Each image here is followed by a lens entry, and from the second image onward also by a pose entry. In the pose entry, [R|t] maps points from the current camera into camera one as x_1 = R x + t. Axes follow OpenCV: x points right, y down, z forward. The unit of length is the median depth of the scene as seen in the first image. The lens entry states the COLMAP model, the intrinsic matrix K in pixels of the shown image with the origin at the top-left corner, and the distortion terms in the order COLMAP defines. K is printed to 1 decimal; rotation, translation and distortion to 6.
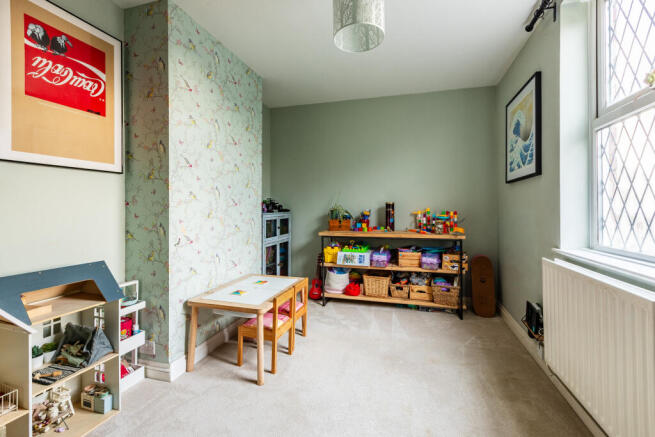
lens RADIAL K [[296.3, 0, 328.5], [0, 296.3, 204.1], [0, 0, 1]] dist [0.000688, 0.000145]
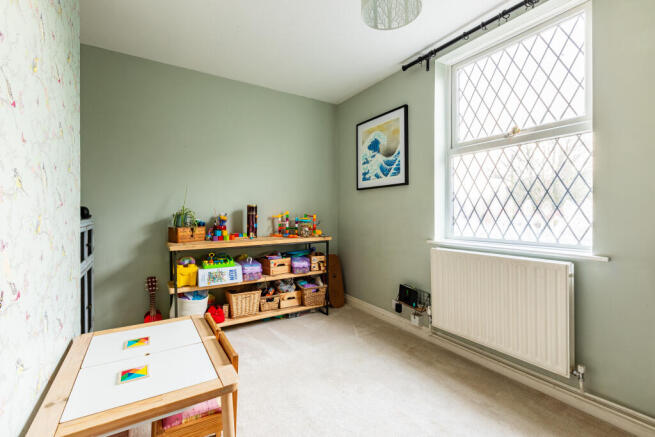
lens RADIAL K [[293.9, 0, 327.0], [0, 293.9, 211.6], [0, 0, 1]] dist [-0.000925, 0.000286]
pose [[0.659913, -0.001536, 0.751340, -0.327218], [-0.005064, 0.999966, 0.006492, 0.007363], [-0.751325, -0.008089, 0.659883, 0.285359]]
